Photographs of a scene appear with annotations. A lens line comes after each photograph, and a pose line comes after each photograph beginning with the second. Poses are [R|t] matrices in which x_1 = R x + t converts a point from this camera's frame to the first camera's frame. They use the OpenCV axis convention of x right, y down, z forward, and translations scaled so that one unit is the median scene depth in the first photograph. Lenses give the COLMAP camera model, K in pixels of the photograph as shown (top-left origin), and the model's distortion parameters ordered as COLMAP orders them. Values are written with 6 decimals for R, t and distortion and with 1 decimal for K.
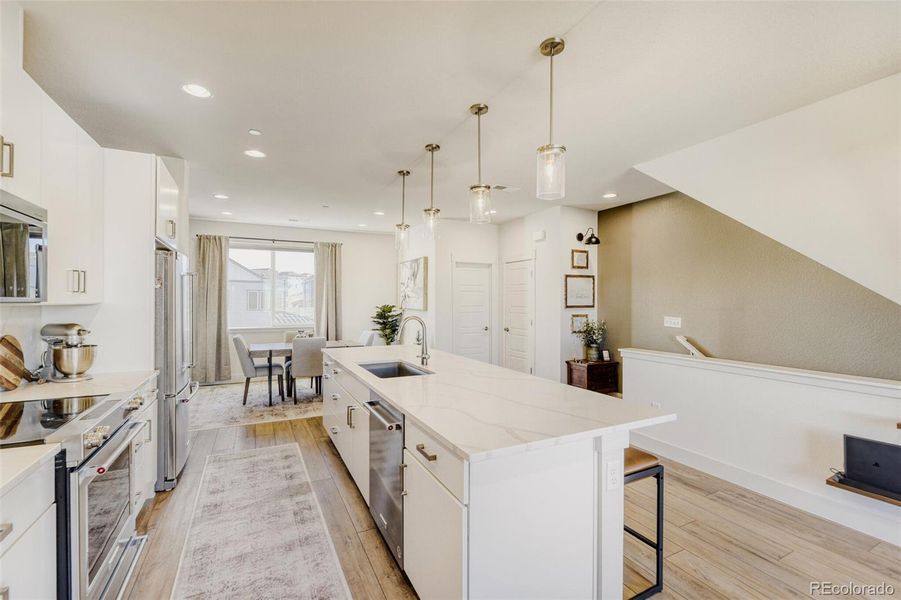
lens RADIAL K [[389.7, 0, 449.2], [0, 389.7, 302.8], [0, 0, 1]] dist [0.001151, 0.000013]
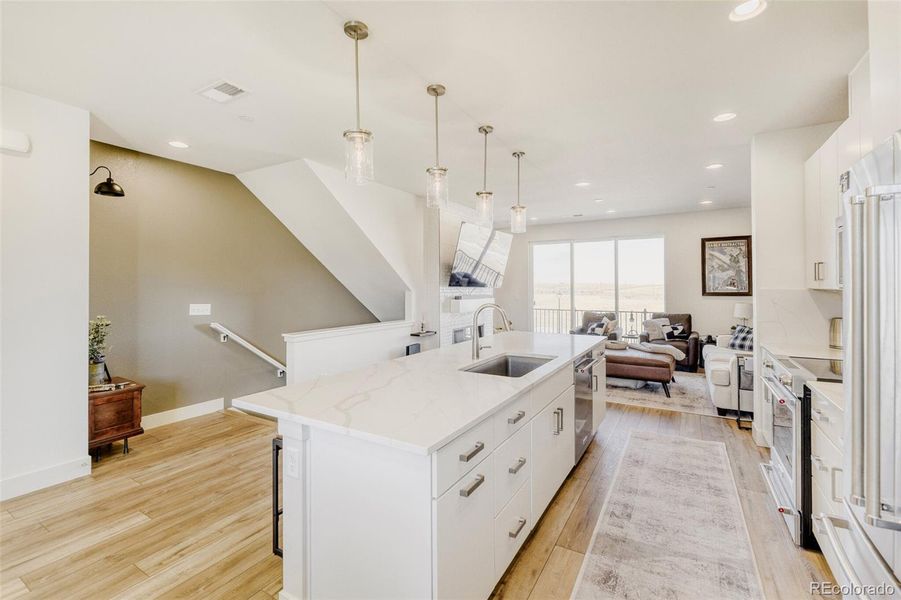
lens RADIAL K [[396.5, 0, 450.2], [0, 396.5, 284.9], [0, 0, 1]] dist [-0.001378, -0.000312]
pose [[-0.534352, 0.002276, 0.845259, -0.439776], [0.003811, 0.999993, -0.000284, -0.004939], [-0.845254, 0.003070, -0.534357, 0.848786]]
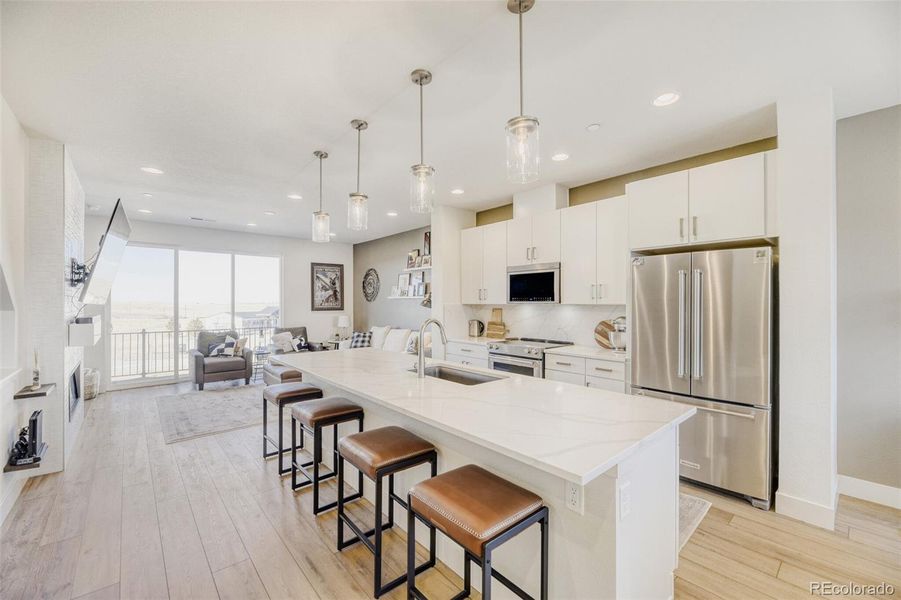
lens RADIAL K [[375.2, 0, 450.5], [0, 375.2, 300.0], [0, 0, 1]] dist [0.000800, 0.000022]
pose [[-0.969374, -0.002962, -0.245572, 0.043224], [-0.001765, 0.999985, -0.005096, -0.001777], [0.245583, -0.004507, -0.969365, 1.005743]]
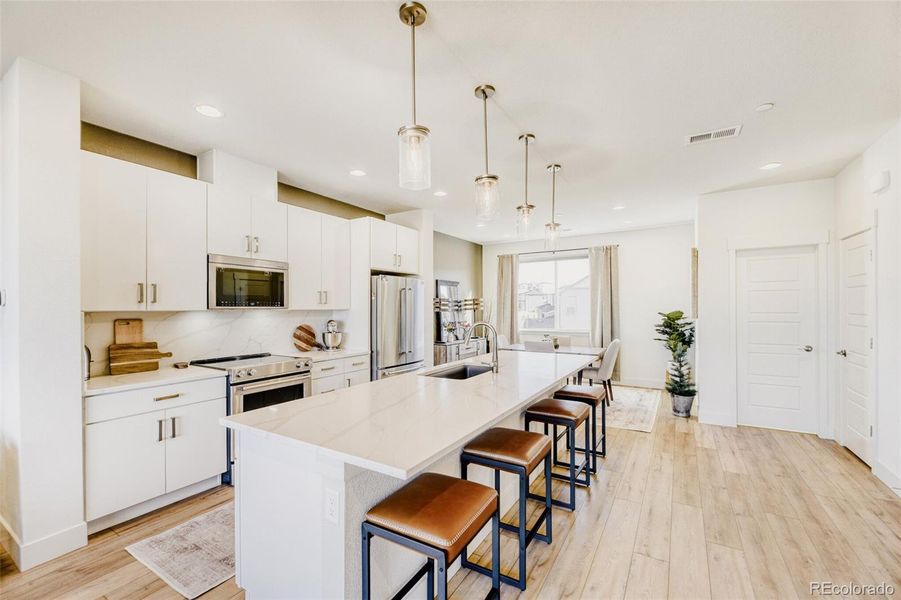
lens RADIAL K [[382.1, 0, 448.4], [0, 382.1, 308.3], [0, 0, 1]] dist [-0.000222, -0.000007]
pose [[0.529829, -0.004339, -0.848093, 0.374913], [0.001897, 0.999990, -0.003931, 0.003037], [0.848102, 0.000475, 0.529832, 0.228050]]
